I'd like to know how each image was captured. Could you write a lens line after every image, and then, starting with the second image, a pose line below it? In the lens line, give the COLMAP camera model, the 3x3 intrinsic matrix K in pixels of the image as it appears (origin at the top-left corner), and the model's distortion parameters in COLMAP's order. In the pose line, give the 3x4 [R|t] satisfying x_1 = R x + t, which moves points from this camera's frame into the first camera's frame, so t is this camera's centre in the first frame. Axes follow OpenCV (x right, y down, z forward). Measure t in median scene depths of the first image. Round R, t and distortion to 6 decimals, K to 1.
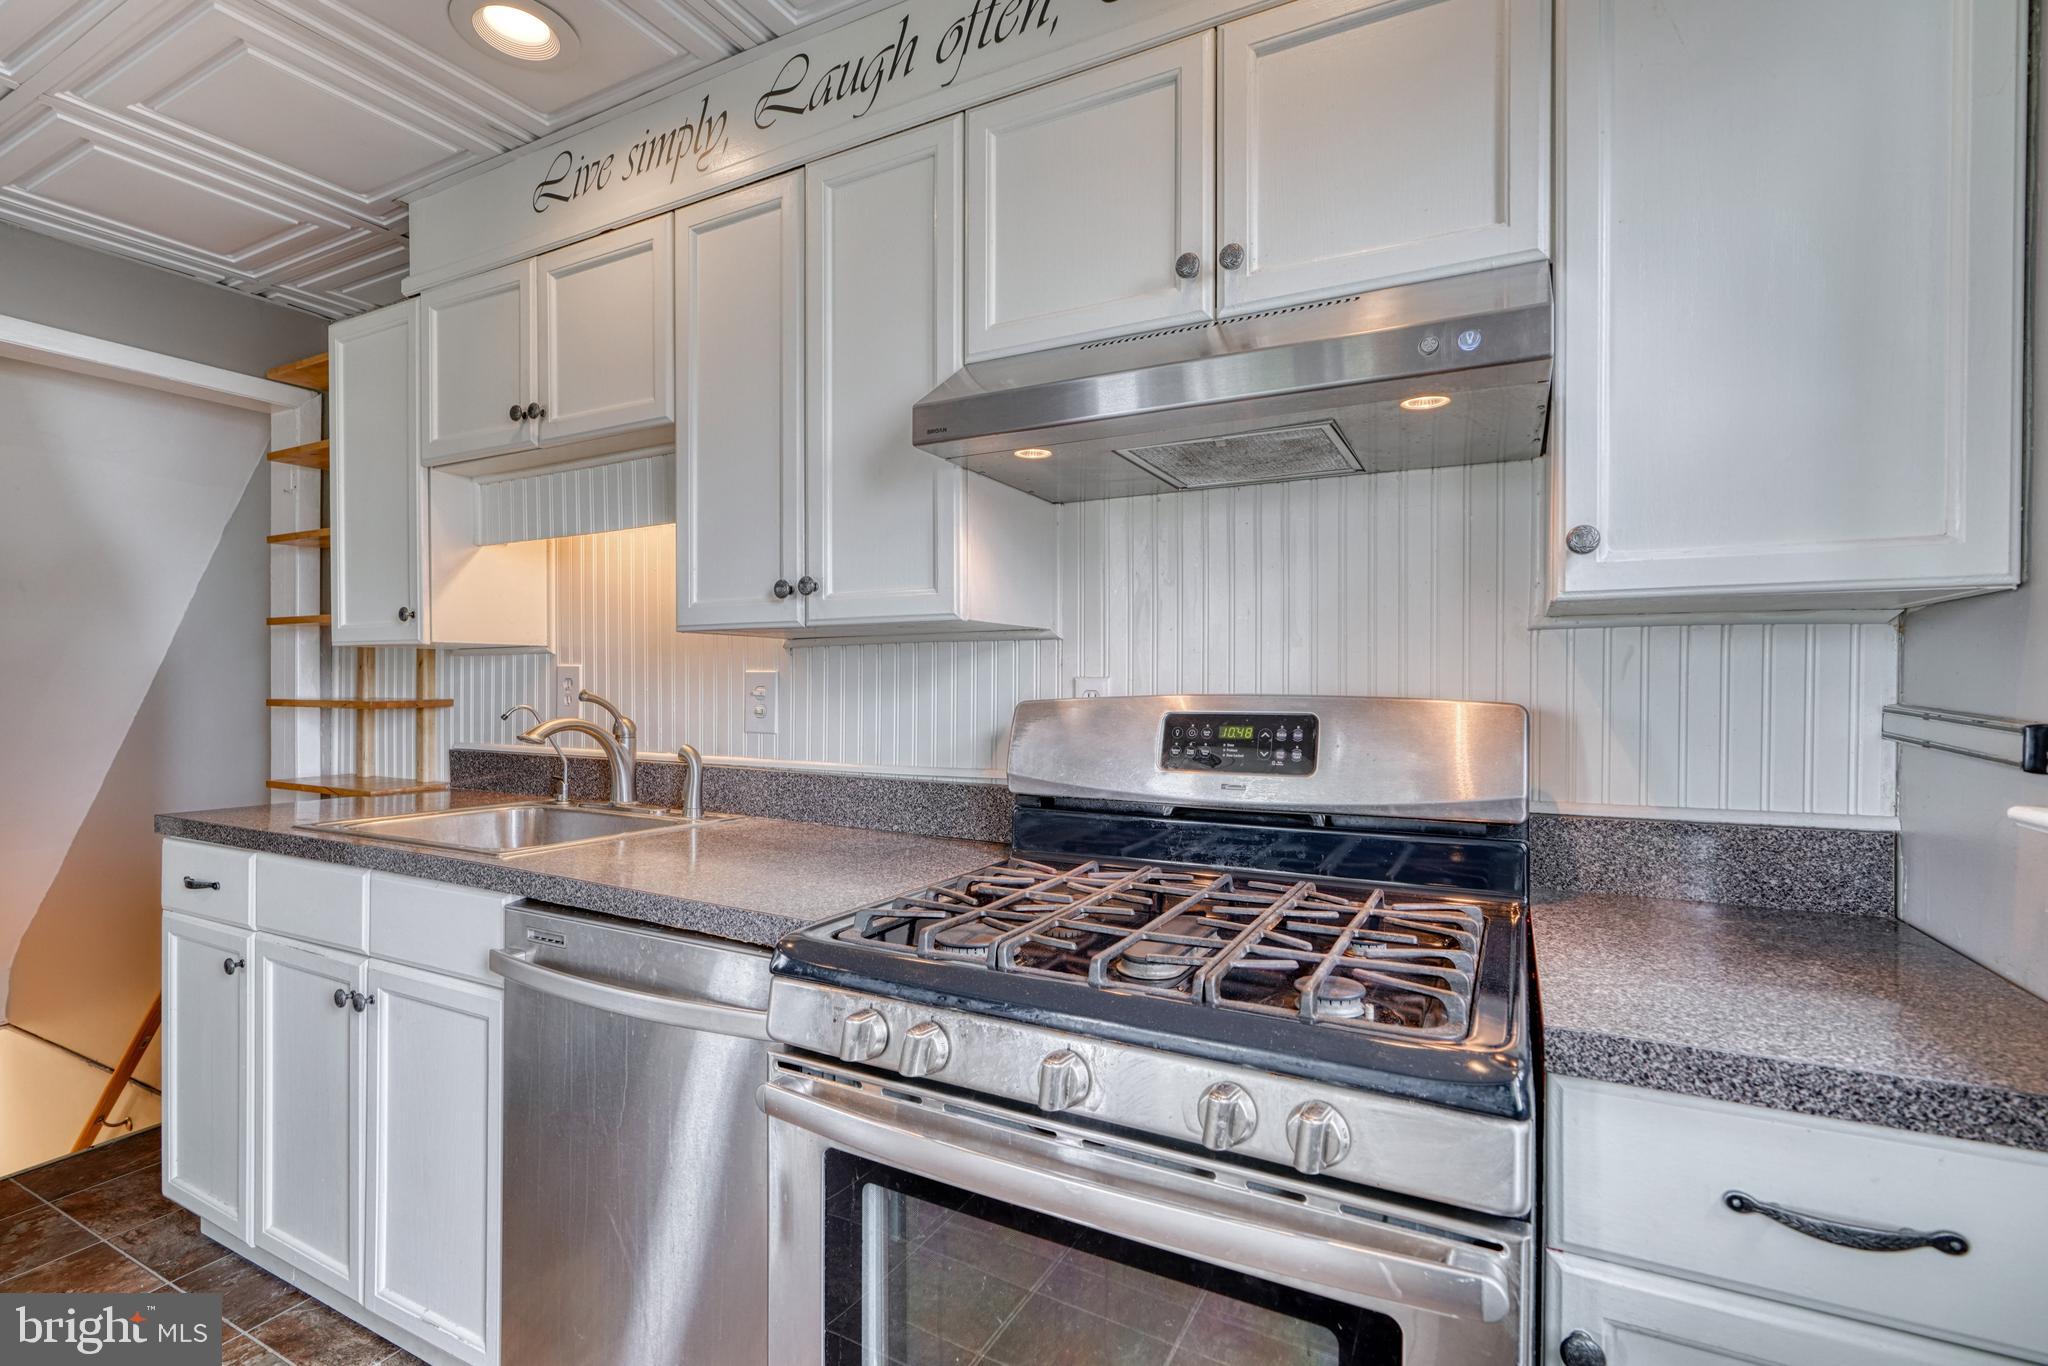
lens RADIAL K [[933.1, 0, 1025.6], [0, 933.1, 699.1], [0, 0, 1]] dist [0.001076, 0.000302]
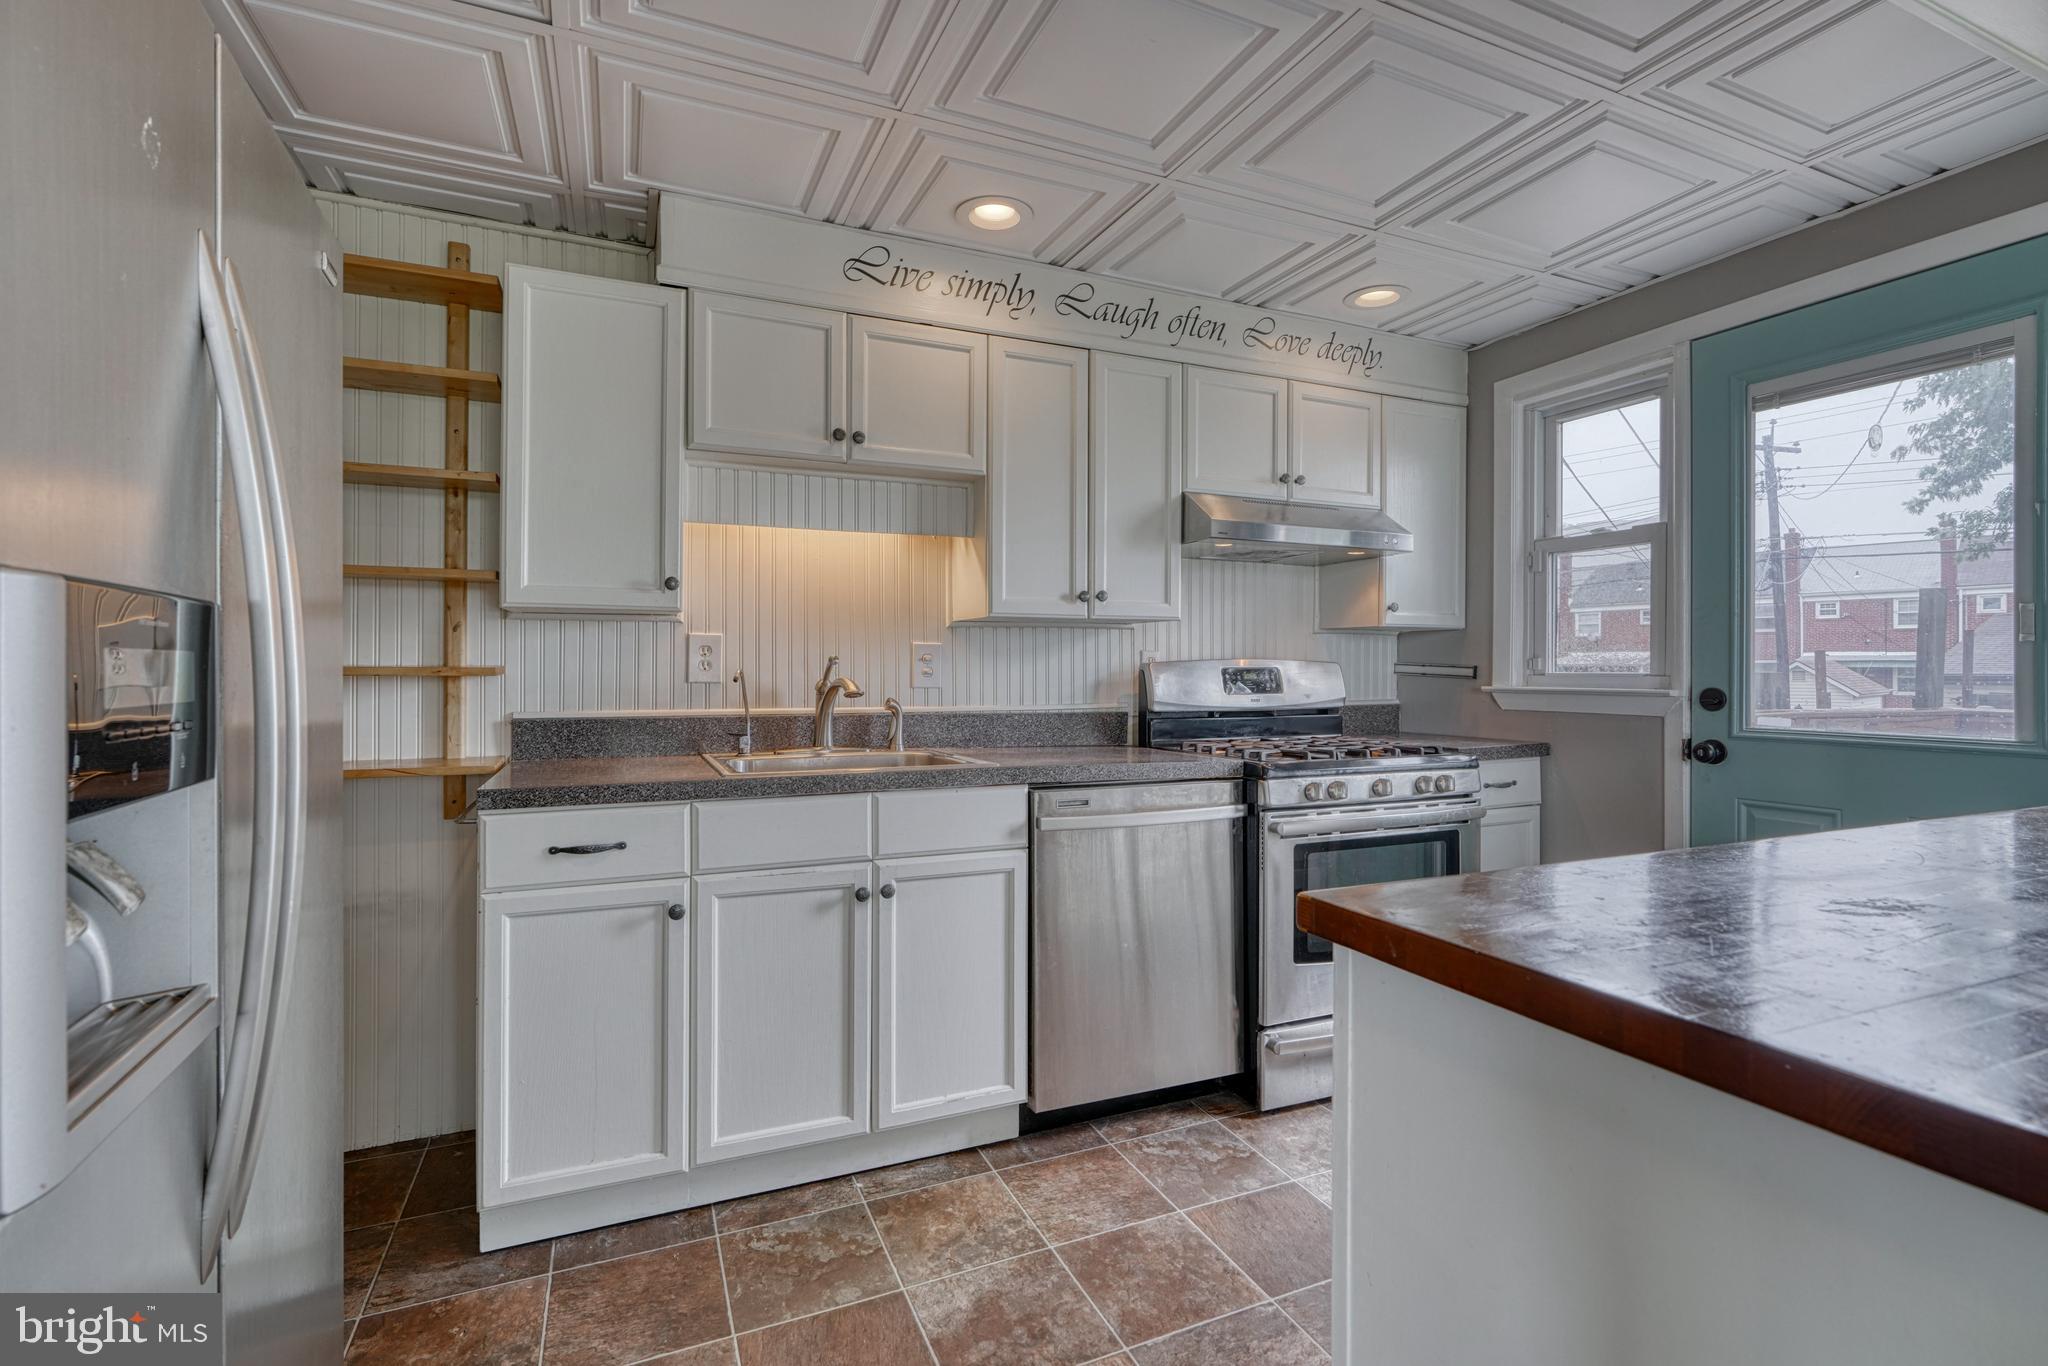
lens RADIAL K [[933.1, 0, 1013.6], [0, 933.1, 682.0], [0, 0, 1]] dist [0.001076, 0.000302]
pose [[0.626540, -0.014005, 0.779263, -1.560641], [0.010388, 0.999900, 0.009618, 0.018371], [-0.779320, 0.002069, 0.626623, 0.036282]]
